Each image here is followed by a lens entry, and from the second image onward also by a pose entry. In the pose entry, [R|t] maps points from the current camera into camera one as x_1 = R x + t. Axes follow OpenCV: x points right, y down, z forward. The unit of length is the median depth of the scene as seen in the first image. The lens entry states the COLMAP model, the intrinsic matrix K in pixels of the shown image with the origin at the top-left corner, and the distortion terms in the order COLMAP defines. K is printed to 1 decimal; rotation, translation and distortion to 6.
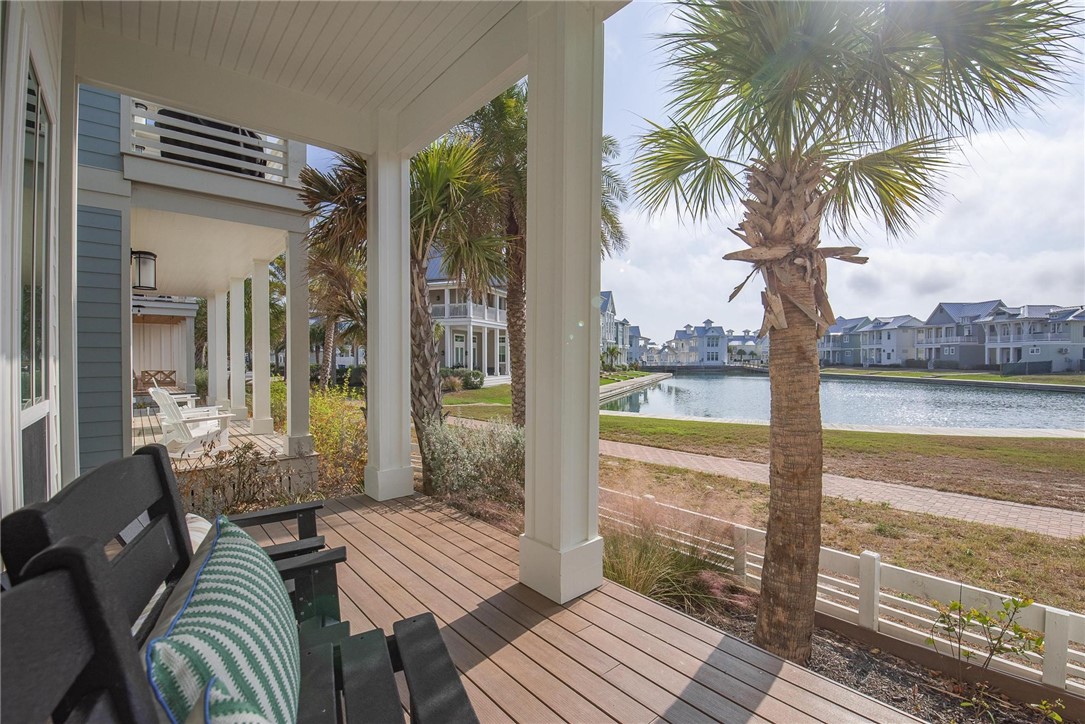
lens RADIAL K [[496.1, 0, 540.4], [0, 496.1, 360.3], [0, 0, 1]] dist [-0.018806, -0.002102]
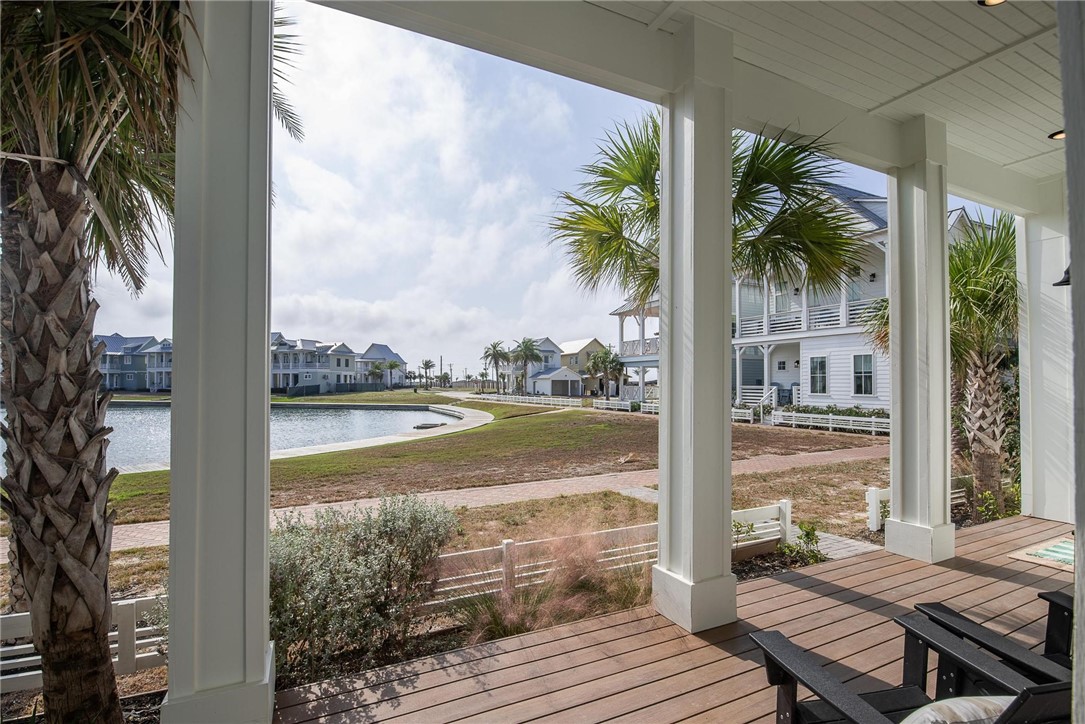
lens RADIAL K [[496.1, 0, 570.2], [0, 496.1, 383.2], [0, 0, 1]] dist [-0.018806, -0.002102]
pose [[0.234728, -0.001449, 0.972060, -0.045776], [0.002031, 0.999997, 0.001000, -0.002158], [-0.972059, 0.001740, 0.234730, 0.044000]]
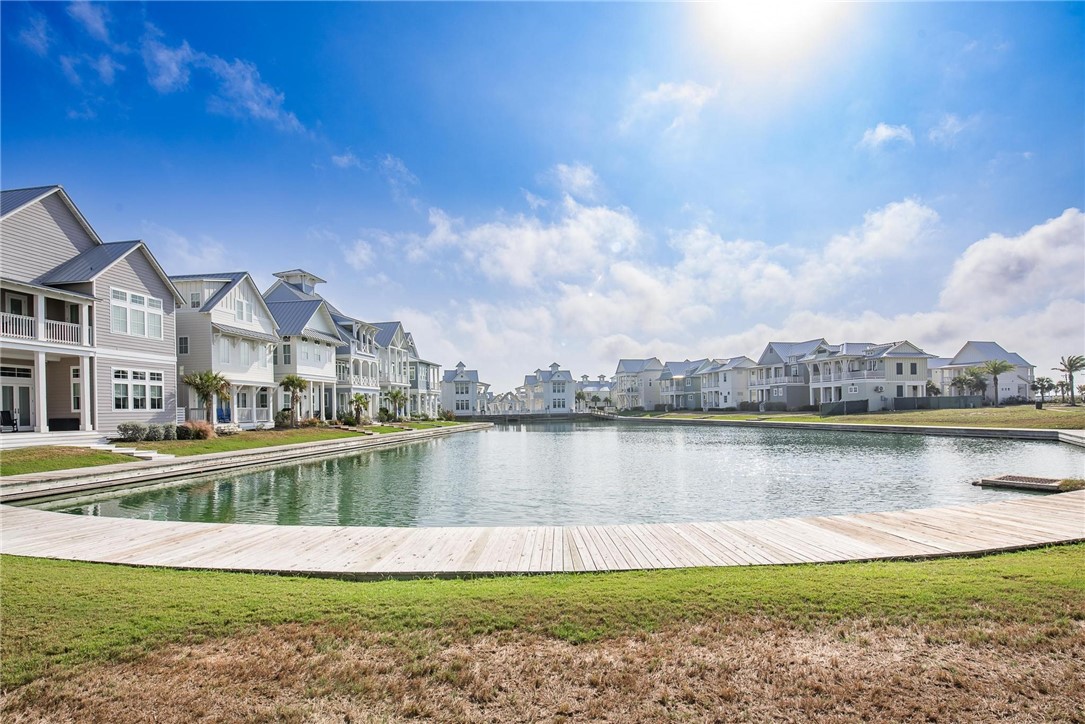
lens RADIAL K [[496.1, 0, 551.6], [0, 496.1, 393.7], [0, 0, 1]] dist [-0.018806, -0.002102]
pose [[0.978631, -0.011137, 0.205321, 0.217597], [0.018898, 0.999177, -0.035878, 0.010396], [-0.204753, 0.038992, 0.978037, 0.160573]]
